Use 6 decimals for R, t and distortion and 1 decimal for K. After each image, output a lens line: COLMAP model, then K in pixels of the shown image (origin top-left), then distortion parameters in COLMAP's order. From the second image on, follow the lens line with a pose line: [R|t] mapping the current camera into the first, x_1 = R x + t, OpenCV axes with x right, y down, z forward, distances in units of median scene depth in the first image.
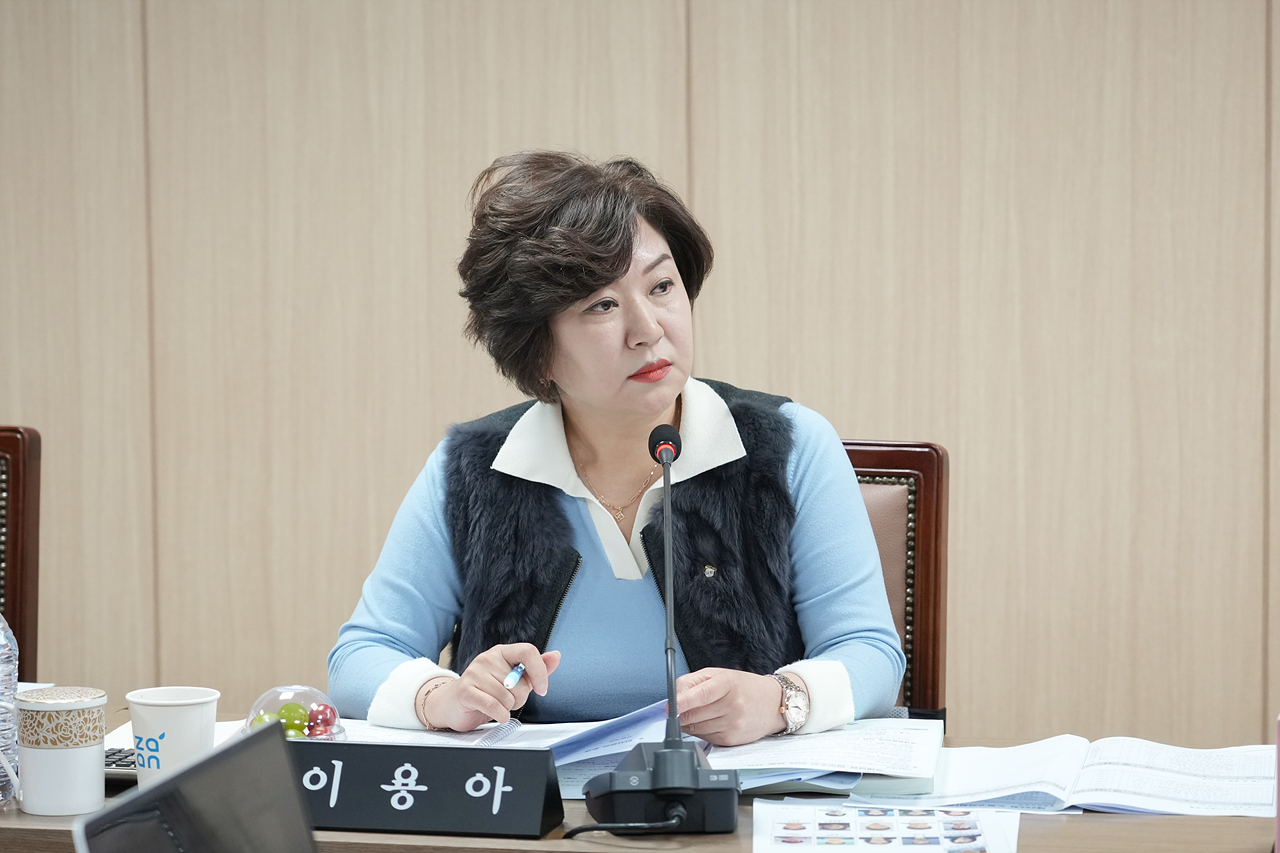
lens RADIAL K [[3455.5, 0, 668.3], [0, 3455.5, 521.1], [0, 0, 1]] dist [0.025437, 0.000000]
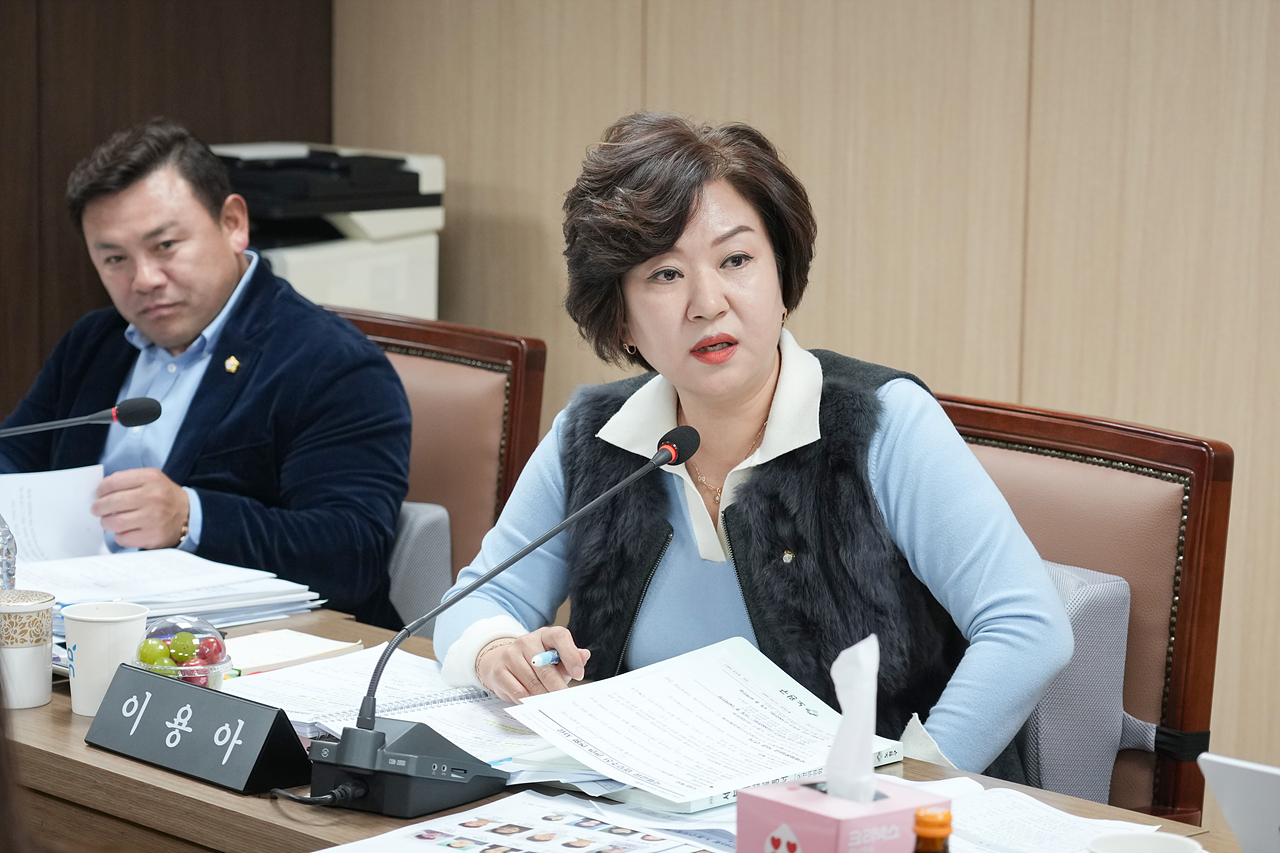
lens RADIAL K [[3554.9, 0, 612.9], [0, 3554.9, 455.1], [0, 0, 1]] dist [0.097429, 0.000000]
pose [[0.815466, 0.102674, -0.569625, 0.536924], [-0.086976, 0.994703, 0.054779, -0.063808], [0.572232, 0.004874, 0.820077, 0.155193]]
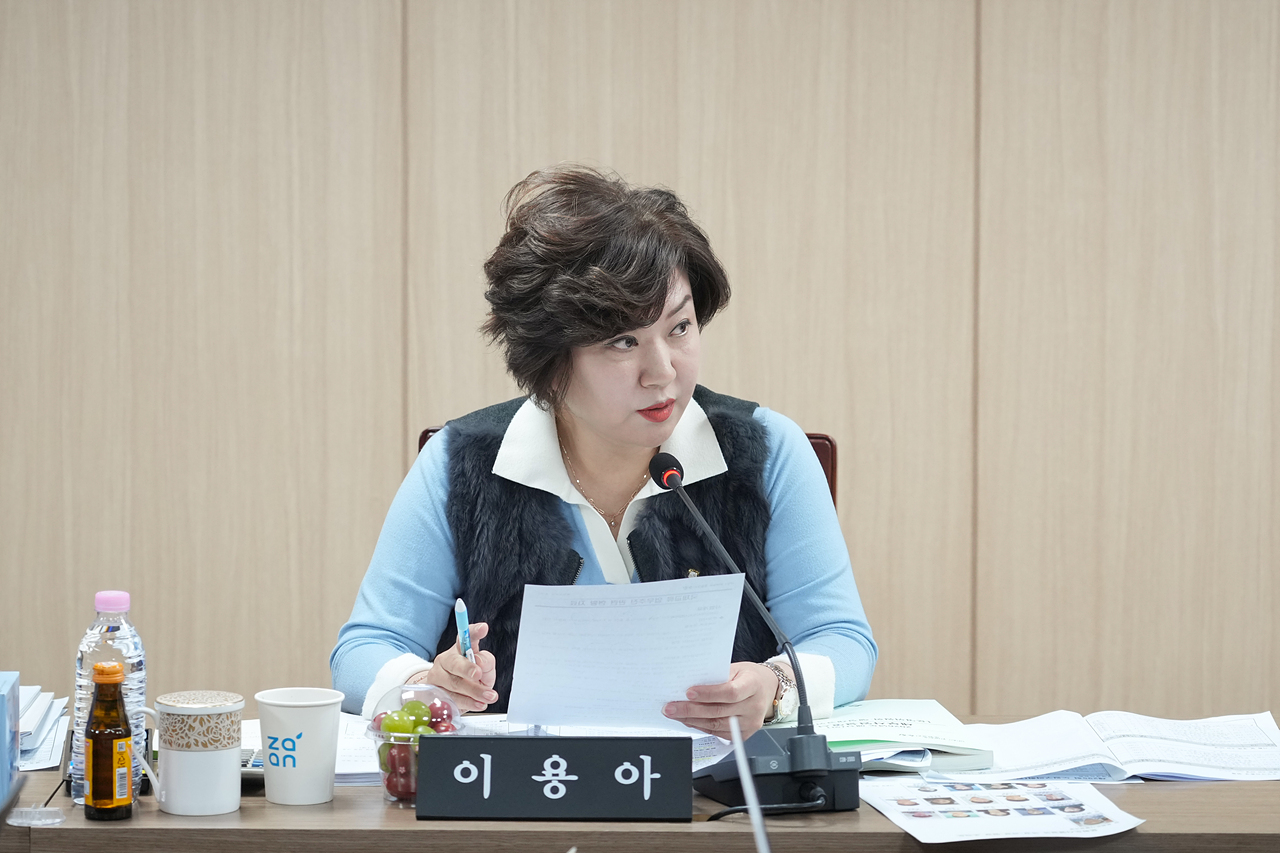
lens RADIAL K [[3898.0, 0, 634.9], [0, 3898.0, 418.7], [0, 0, 1]] dist [-0.050773, 0.000000]
pose [[0.975634, -0.010160, 0.219169, -0.265608], [0.012475, 0.999880, -0.009180, -0.019709], [-0.219049, 0.011691, 0.975644, -0.162243]]
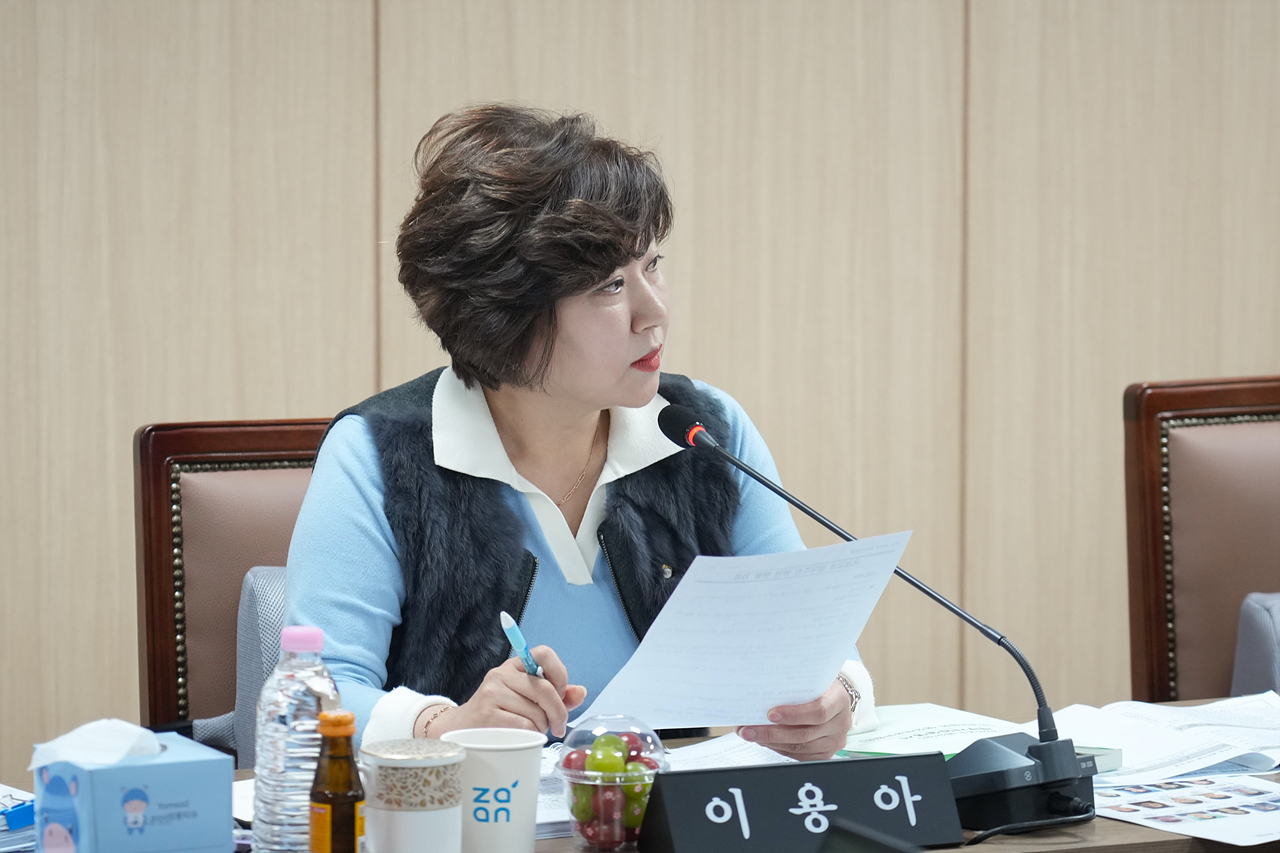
lens RADIAL K [[4944.2, 0, 682.6], [0, 4944.2, 466.3], [0, 0, 1]] dist [0.063457, 0.000000]
pose [[0.776298, -0.054475, 0.628008, -0.793190], [0.053832, 0.998349, 0.020055, -0.037949], [-0.628063, 0.018238, 0.777949, -0.024954]]
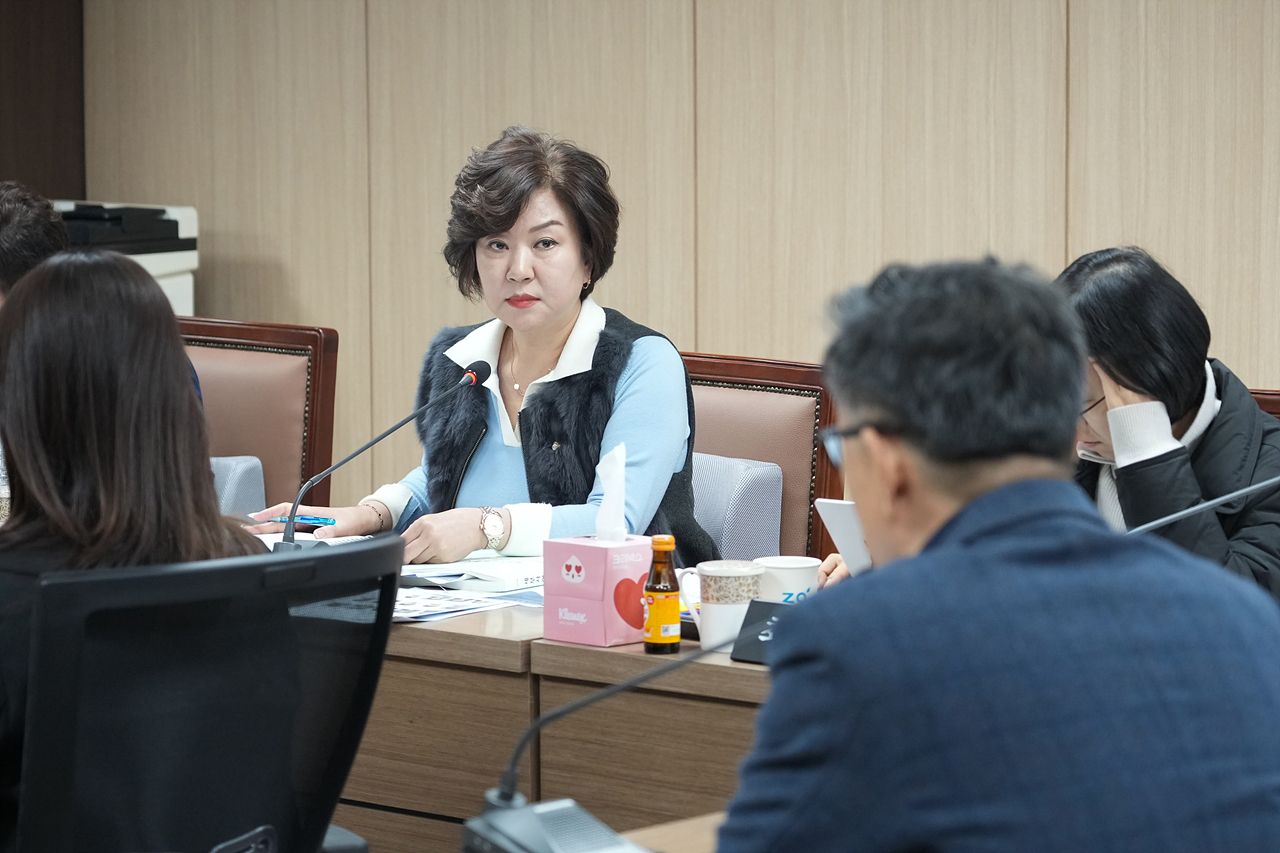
lens RADIAL K [[4255.1, 0, 639.9], [0, 4255.1, 431.3], [0, 0, 1]] dist [-0.059208, 0.000000]
pose [[0.877502, 0.051191, -0.476832, 0.861606], [-0.058211, 0.998304, 0.000051, 0.008769], [0.476026, 0.027713, 0.878994, -0.498556]]
